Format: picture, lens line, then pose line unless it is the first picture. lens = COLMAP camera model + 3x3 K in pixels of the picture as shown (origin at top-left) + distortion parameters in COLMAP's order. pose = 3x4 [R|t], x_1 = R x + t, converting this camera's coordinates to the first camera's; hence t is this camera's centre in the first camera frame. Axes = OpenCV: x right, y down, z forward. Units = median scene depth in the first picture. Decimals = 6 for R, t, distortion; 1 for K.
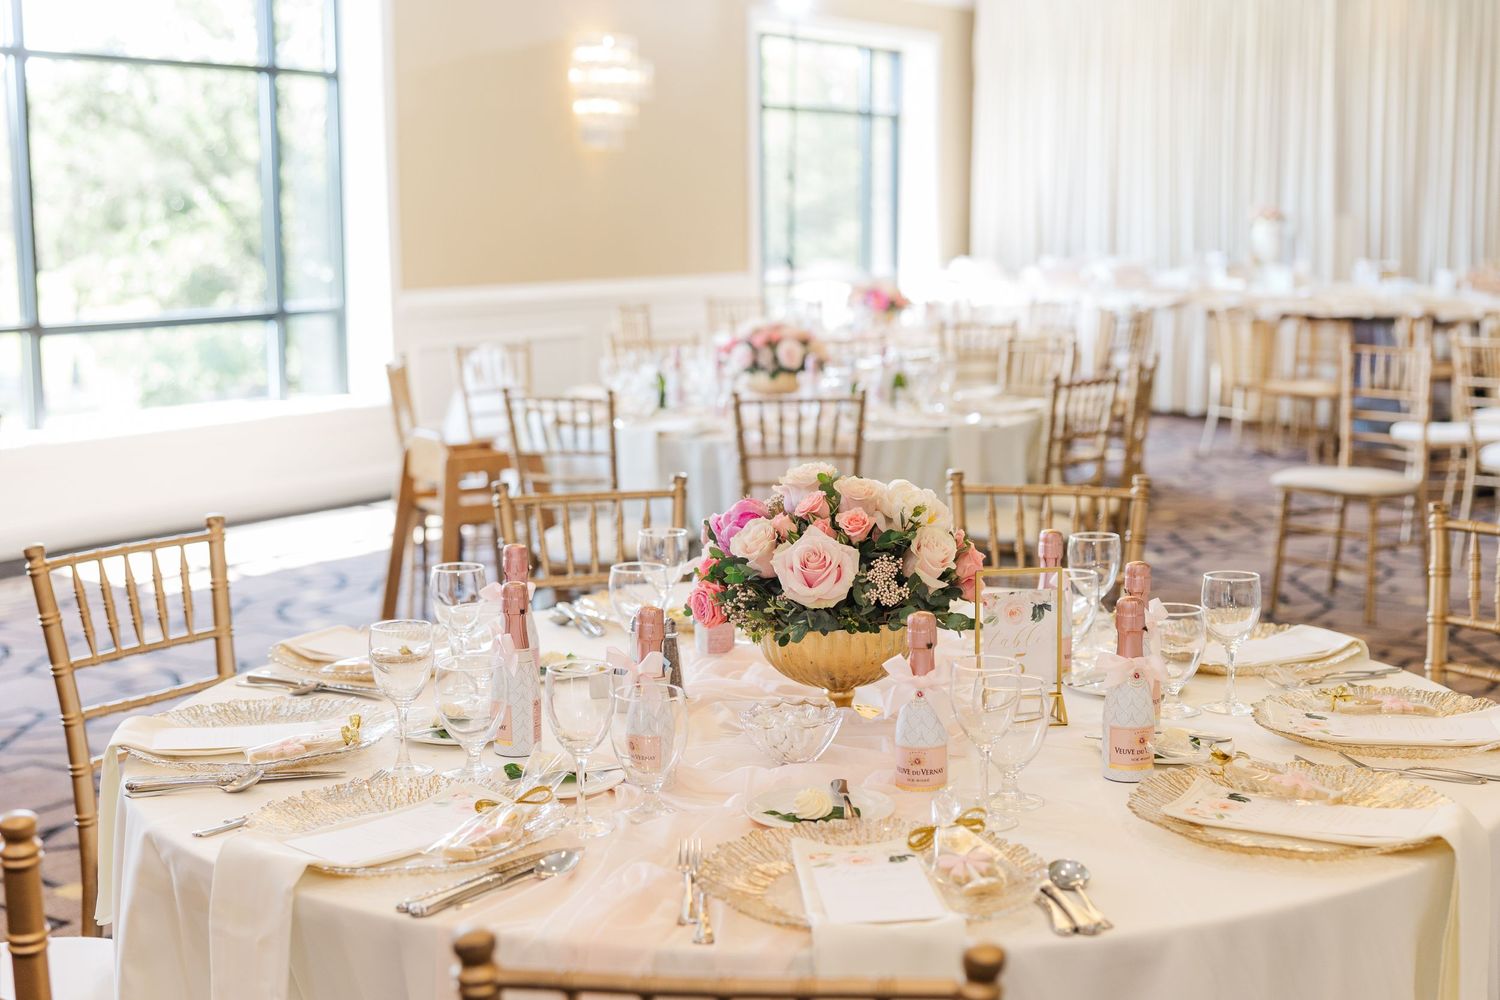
lens RADIAL K [[2154.5, 0, 749.7], [0, 2154.5, 499.1], [0, 0, 1]] dist [0.051570, 0.000000]
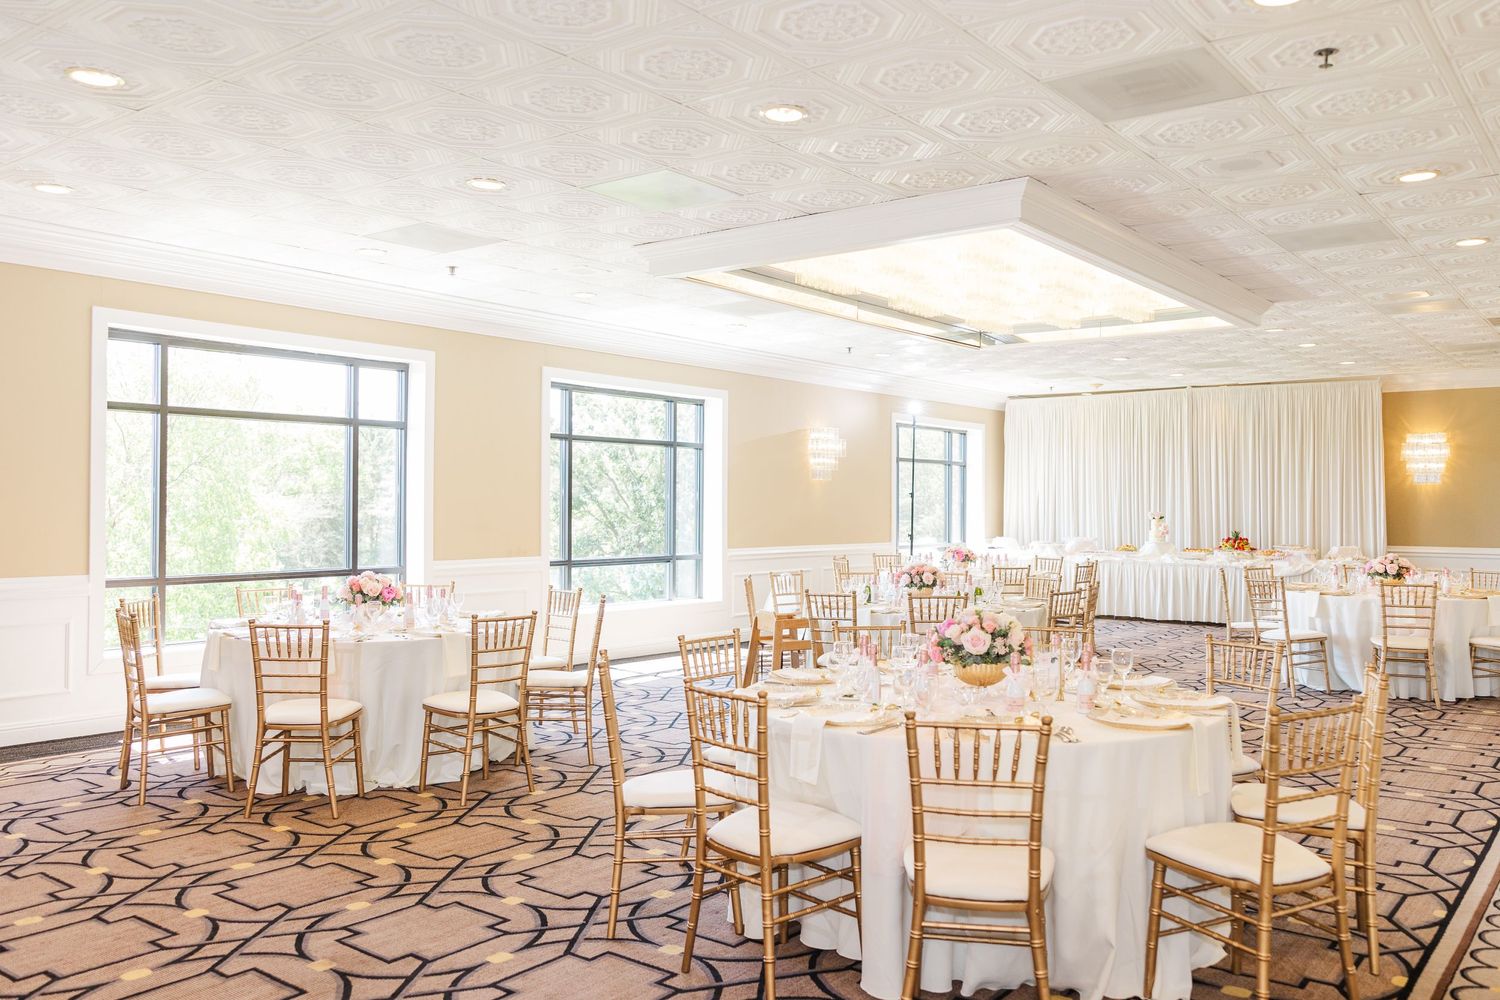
lens RADIAL K [[1202.4, 0, 743.2], [0, 1202.4, 501.1], [0, 0, 1]] dist [0.011160, -0.003201]
pose [[0.994490, 0.010684, -0.104289, -0.045904], [-0.024956, 0.990322, -0.136524, 0.029656], [0.101821, 0.138375, 0.985132, -0.266132]]
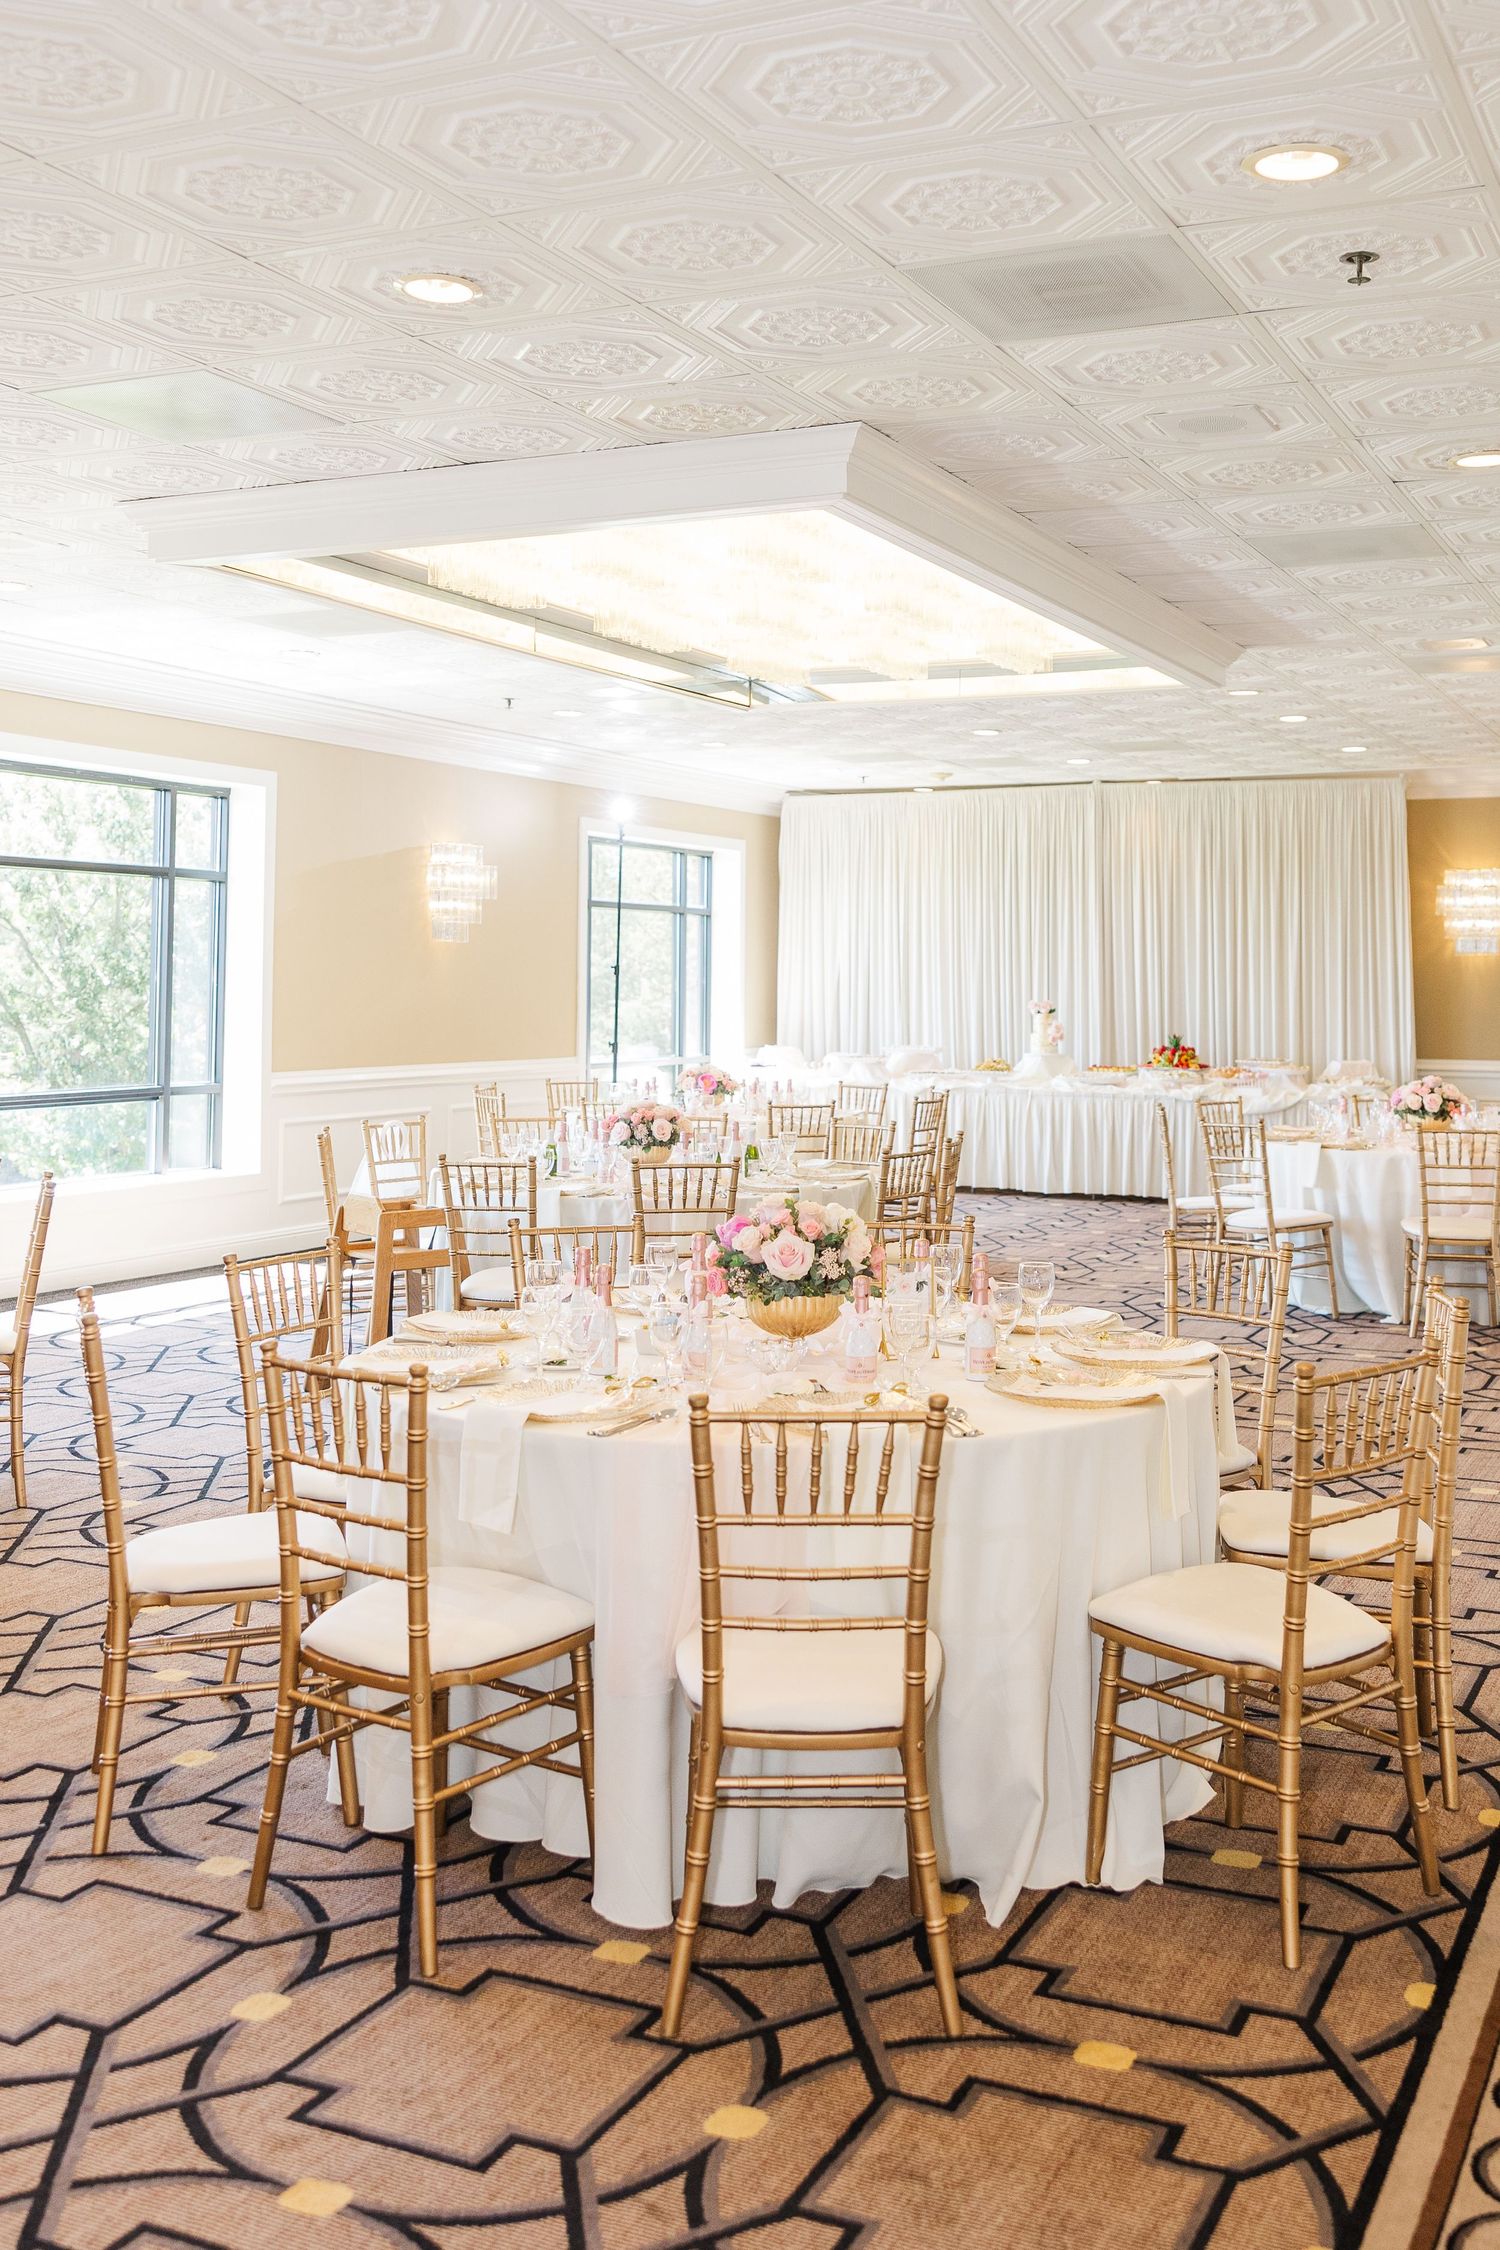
lens RADIAL K [[2246.7, 0, 771.8], [0, 2246.7, 887.3], [0, 0, 1]] dist [0.011922, 0.000000]
pose [[0.993408, 0.018470, 0.113132, -0.071227], [0.001777, 0.984333, -0.176309, 0.022808], [-0.114616, 0.175348, 0.977812, -0.282200]]
